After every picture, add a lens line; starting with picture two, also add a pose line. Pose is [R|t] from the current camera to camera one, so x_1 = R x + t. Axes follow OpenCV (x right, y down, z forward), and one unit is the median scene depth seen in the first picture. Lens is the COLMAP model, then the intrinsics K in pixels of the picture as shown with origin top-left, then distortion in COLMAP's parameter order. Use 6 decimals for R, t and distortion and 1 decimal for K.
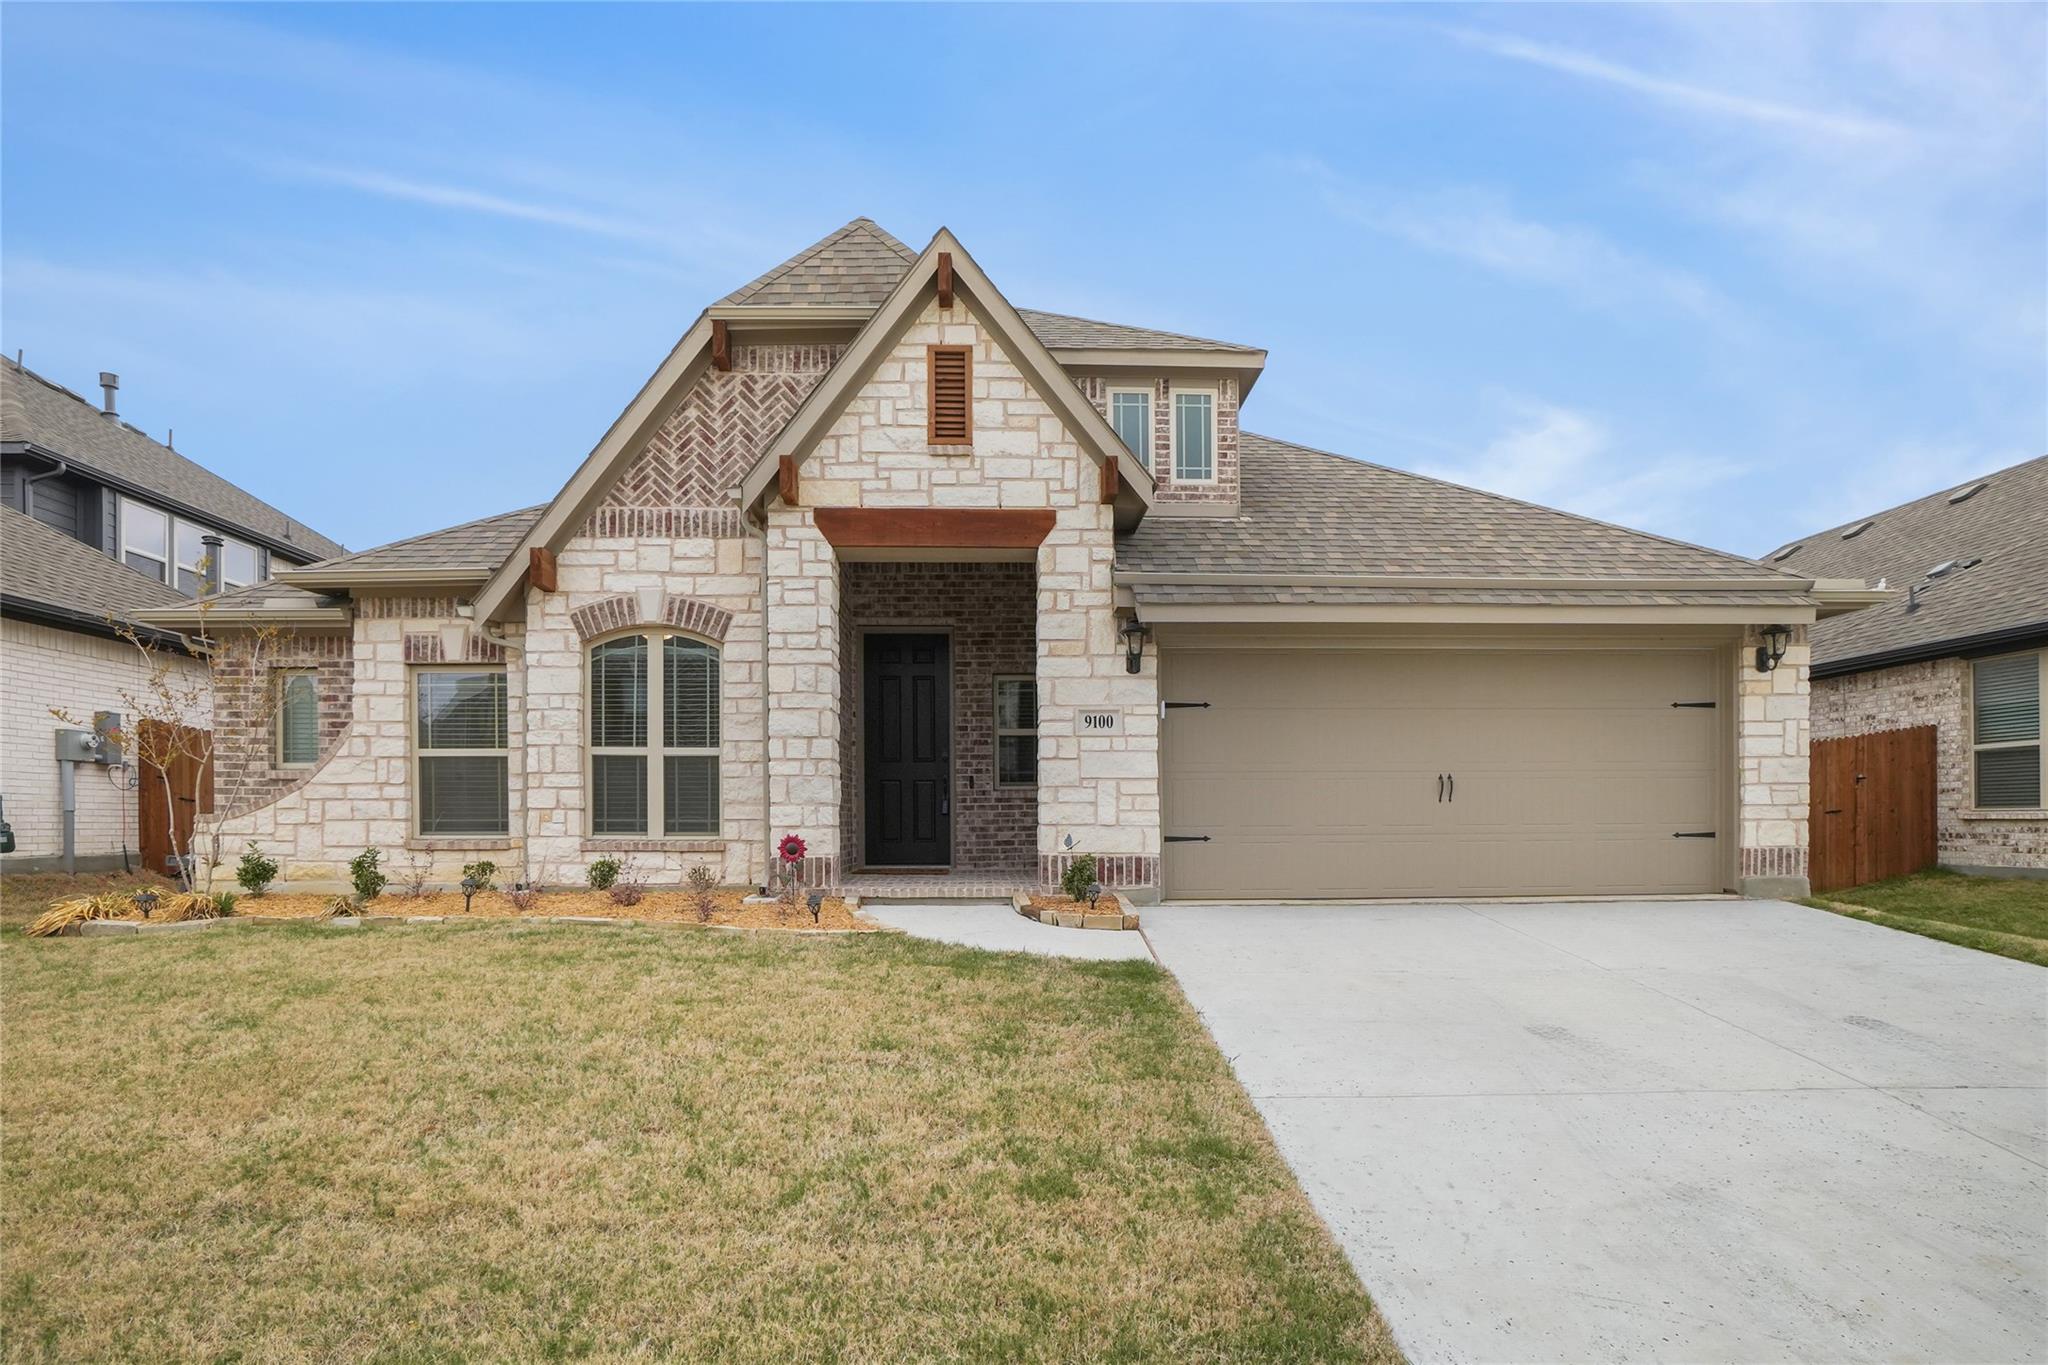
lens RADIAL K [[981.5, 0, 1023.4], [0, 981.5, 679.9], [0, 0, 1]] dist [-0.009273, 0.000778]
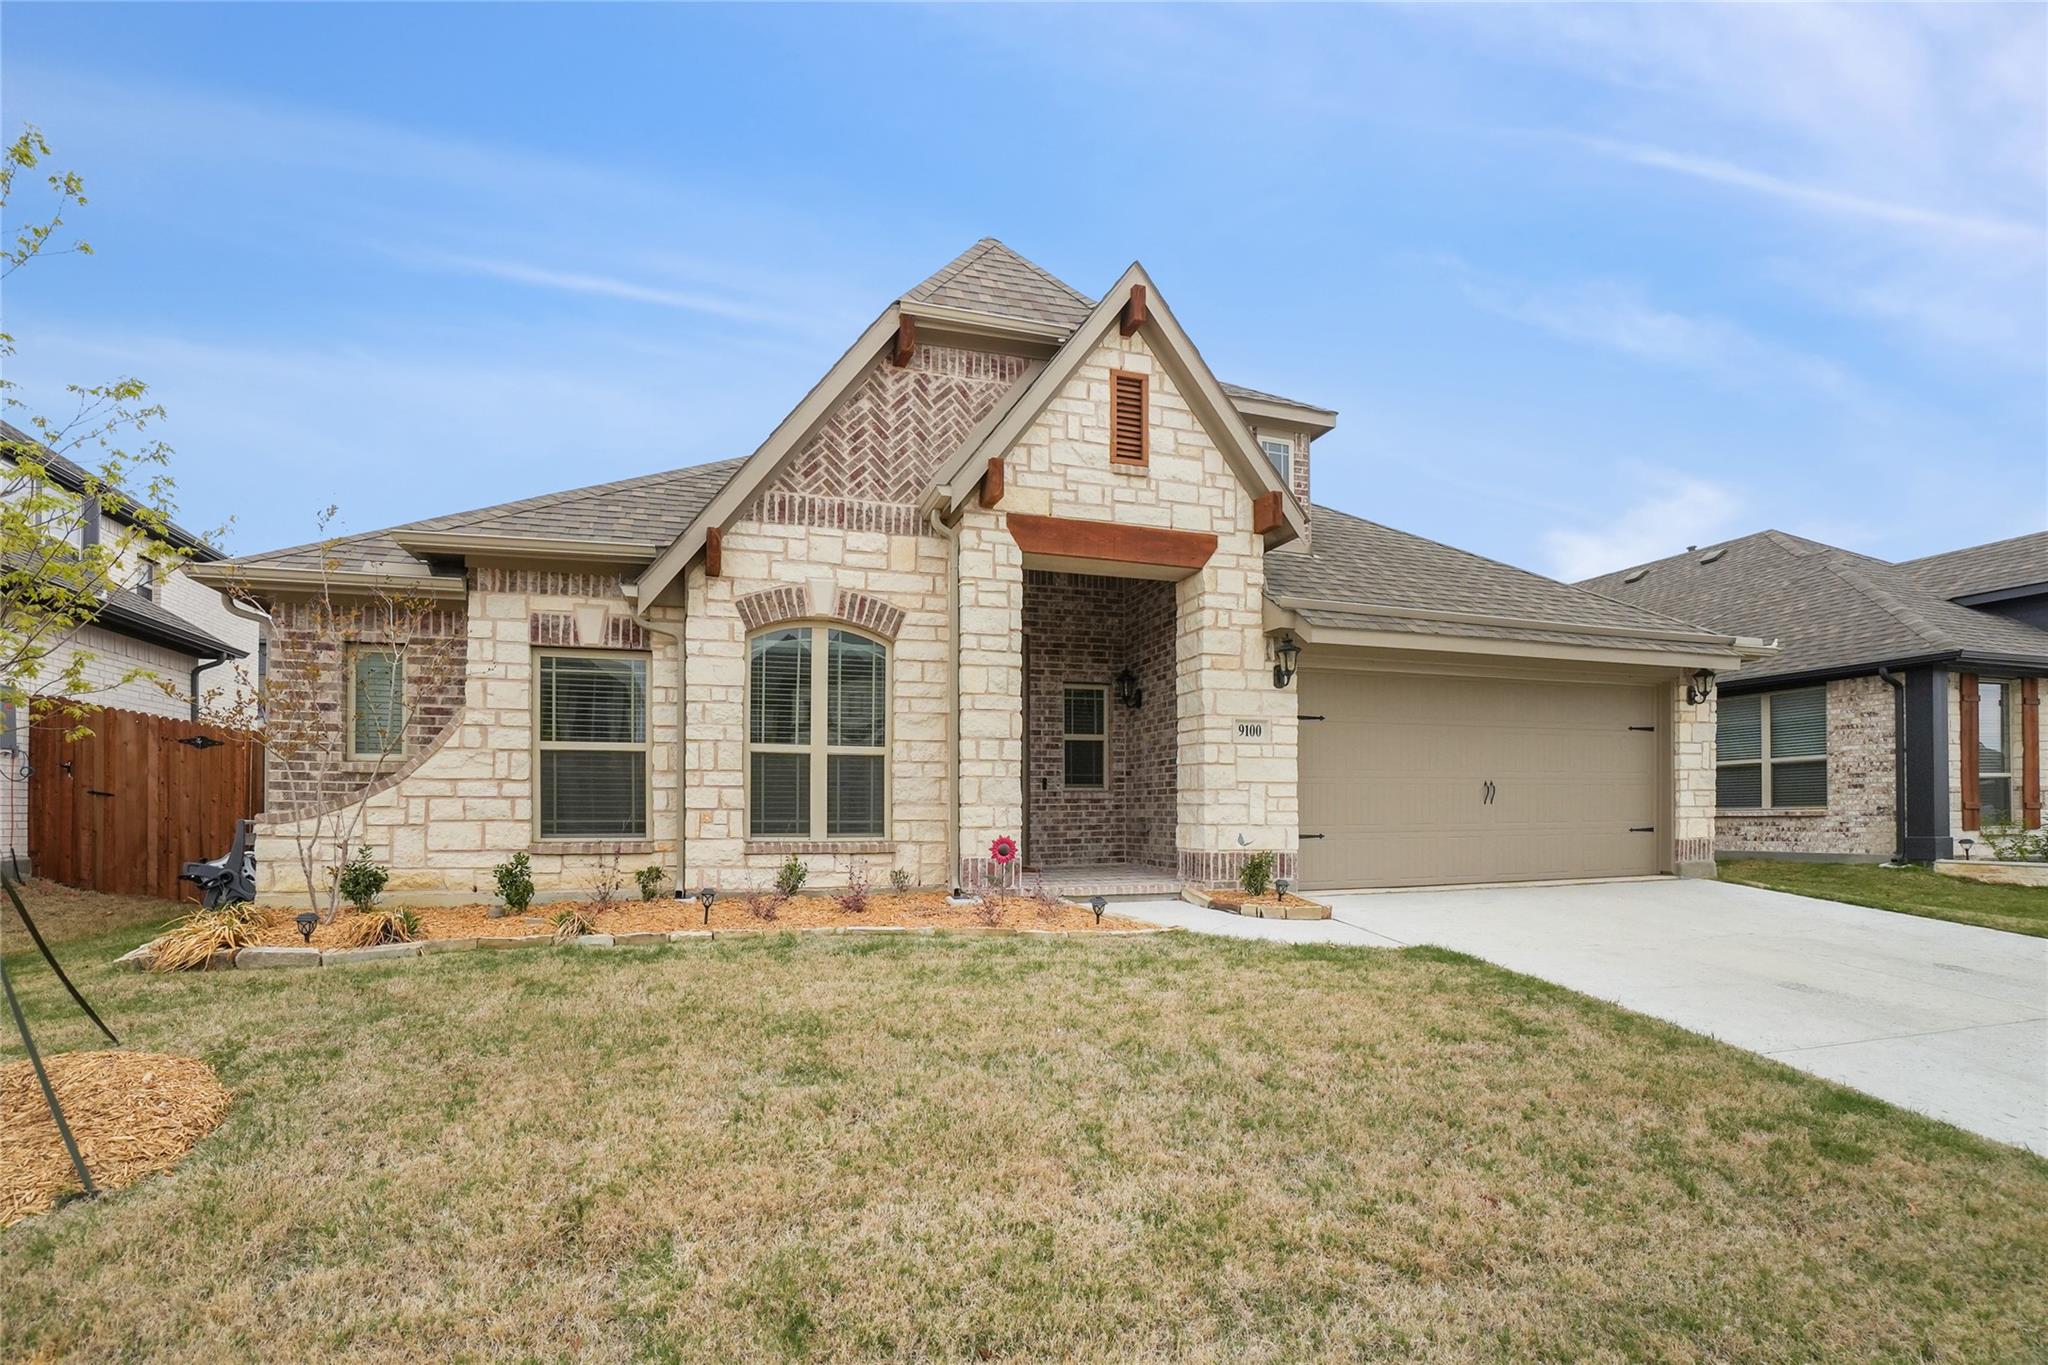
lens RADIAL K [[889.4, 0, 1021.9], [0, 889.4, 682.2], [0, 0, 1]] dist [-0.027919, 0.004999]
pose [[0.961815, 0.040300, 0.270718, -0.428116], [-0.038020, 0.999184, -0.013665, 0.011482], [-0.271048, 0.002851, 0.962562, 0.108535]]
